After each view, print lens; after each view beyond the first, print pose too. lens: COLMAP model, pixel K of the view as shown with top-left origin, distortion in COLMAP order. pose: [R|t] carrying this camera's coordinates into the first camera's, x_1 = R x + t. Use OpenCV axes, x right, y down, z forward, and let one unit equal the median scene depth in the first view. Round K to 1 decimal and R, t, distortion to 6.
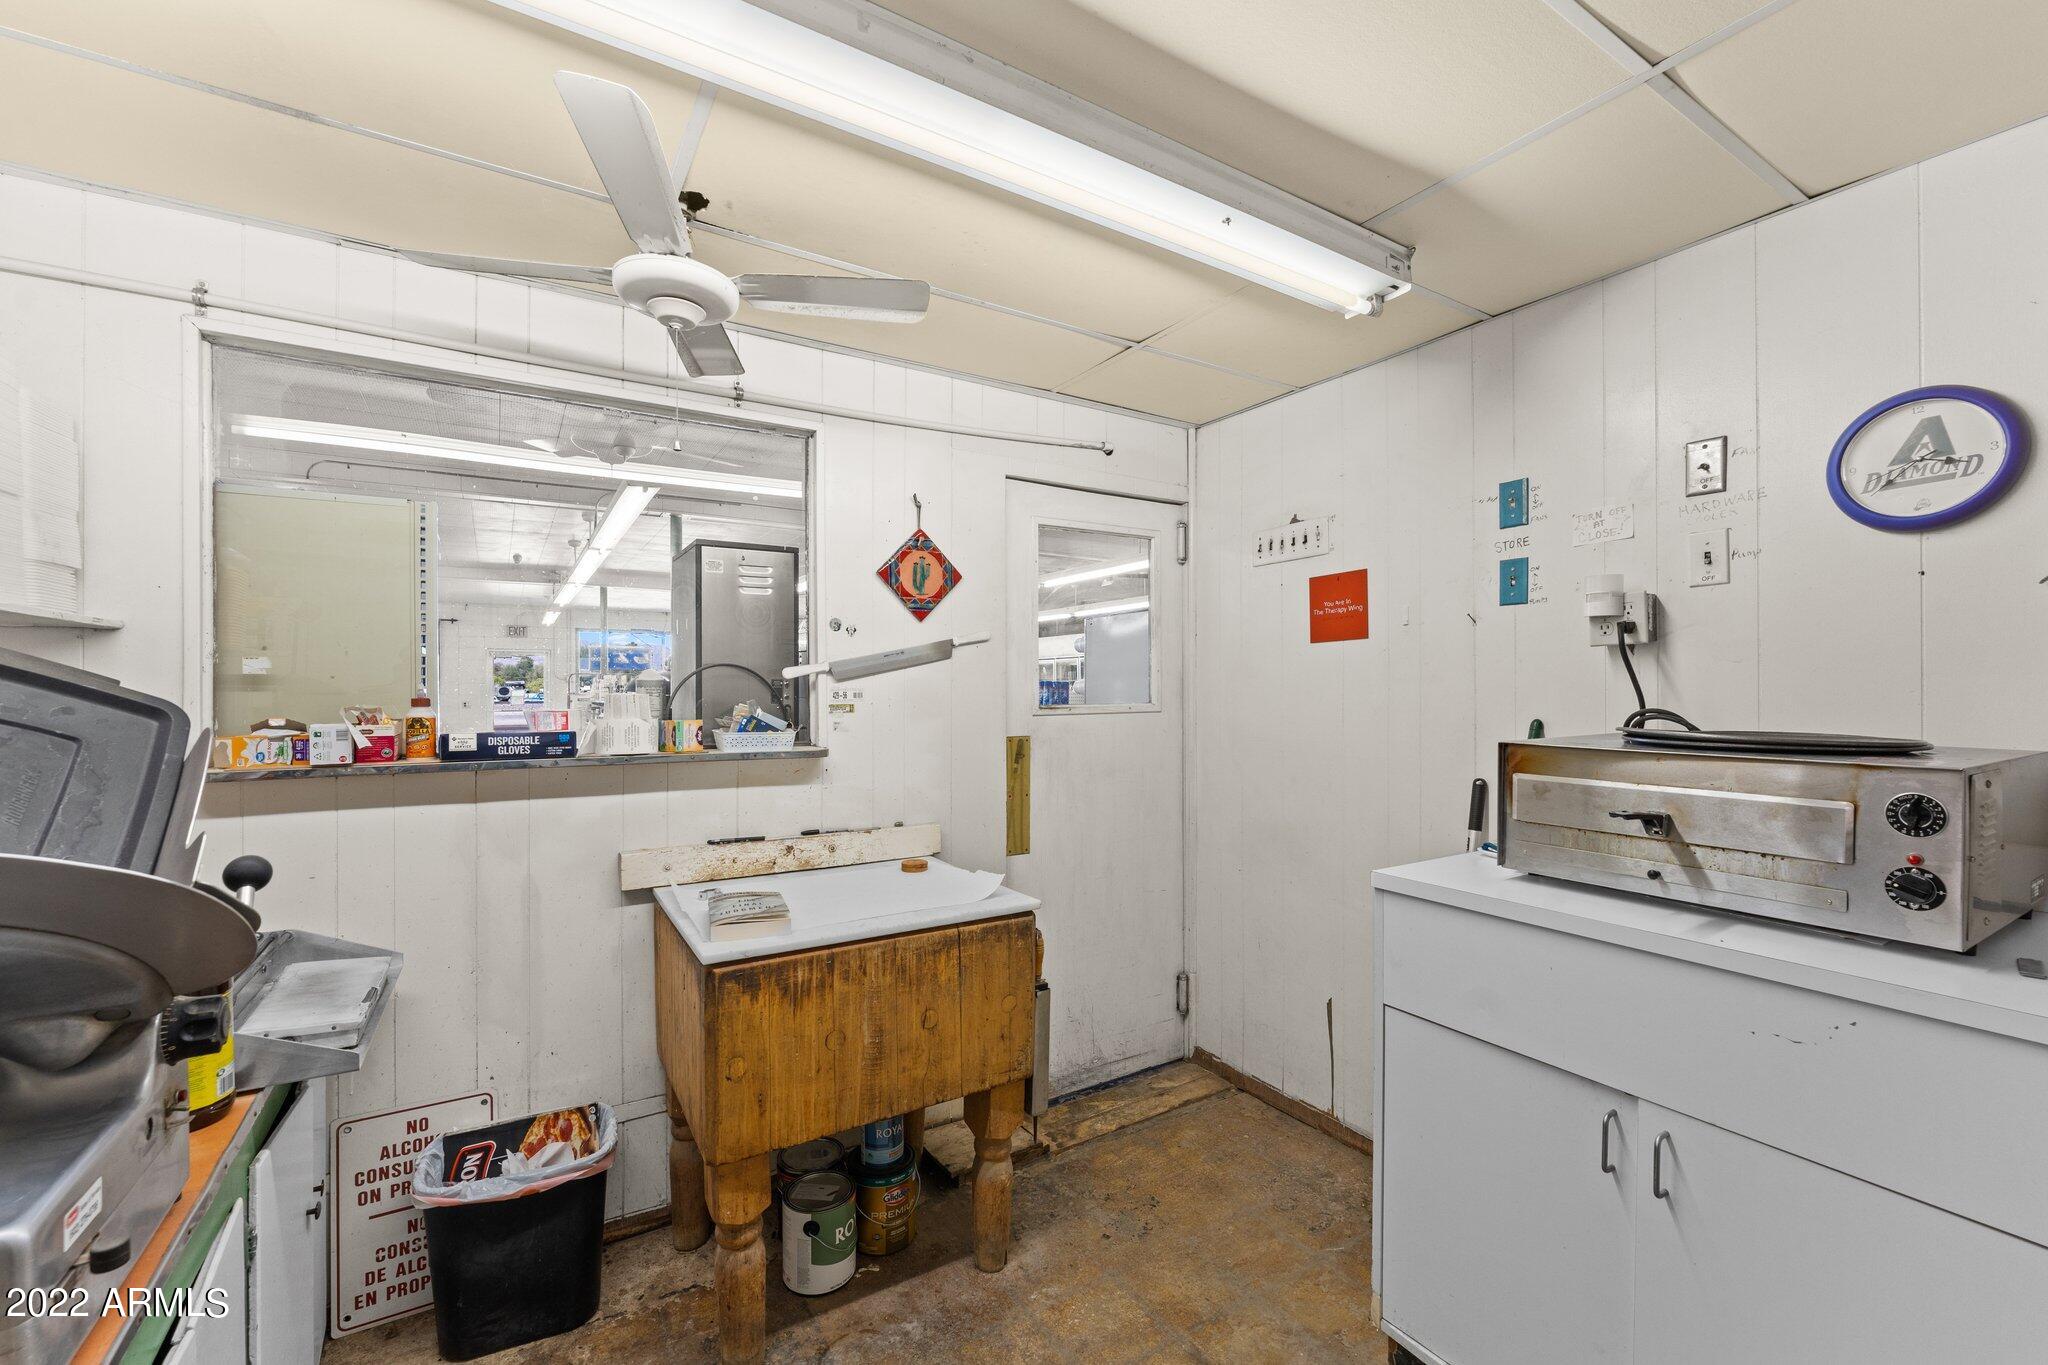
lens RADIAL K [[832.9, 0, 1023.3], [0, 832.9, 695.9], [0, 0, 1]] dist [-0.006981, 0.000168]
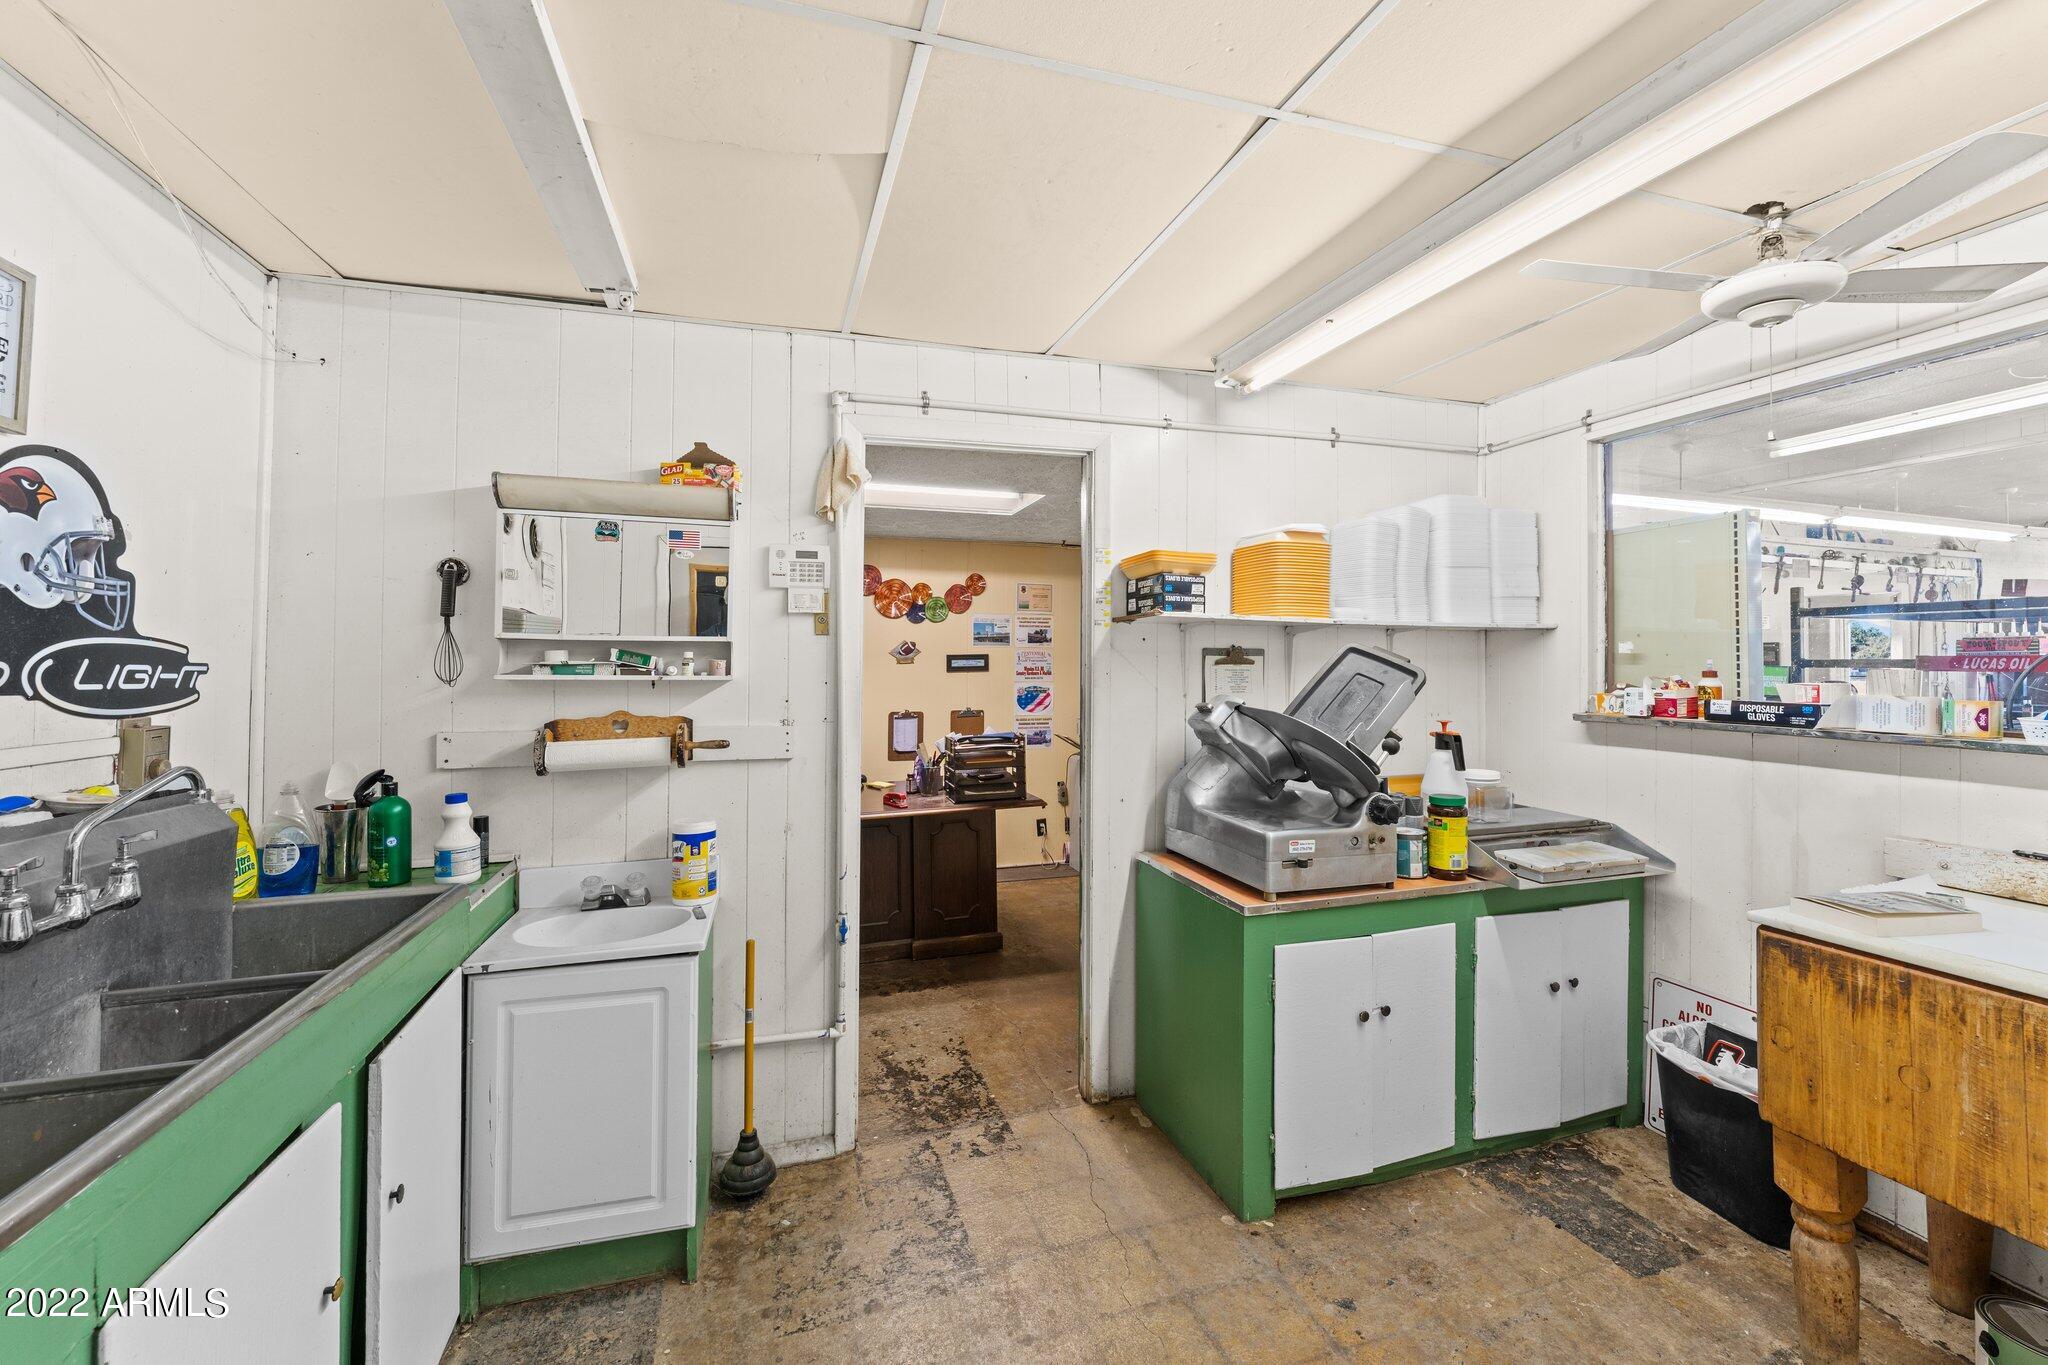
lens RADIAL K [[832.9, 0, 1018.5], [0, 832.9, 663.0], [0, 0, 1]] dist [-0.006981, 0.000168]
pose [[-0.258301, -0.001445, -0.966064, 0.798208], [-0.007376, 0.999973, 0.000476, -0.002215], [0.966036, 0.007248, -0.258304, 0.325581]]
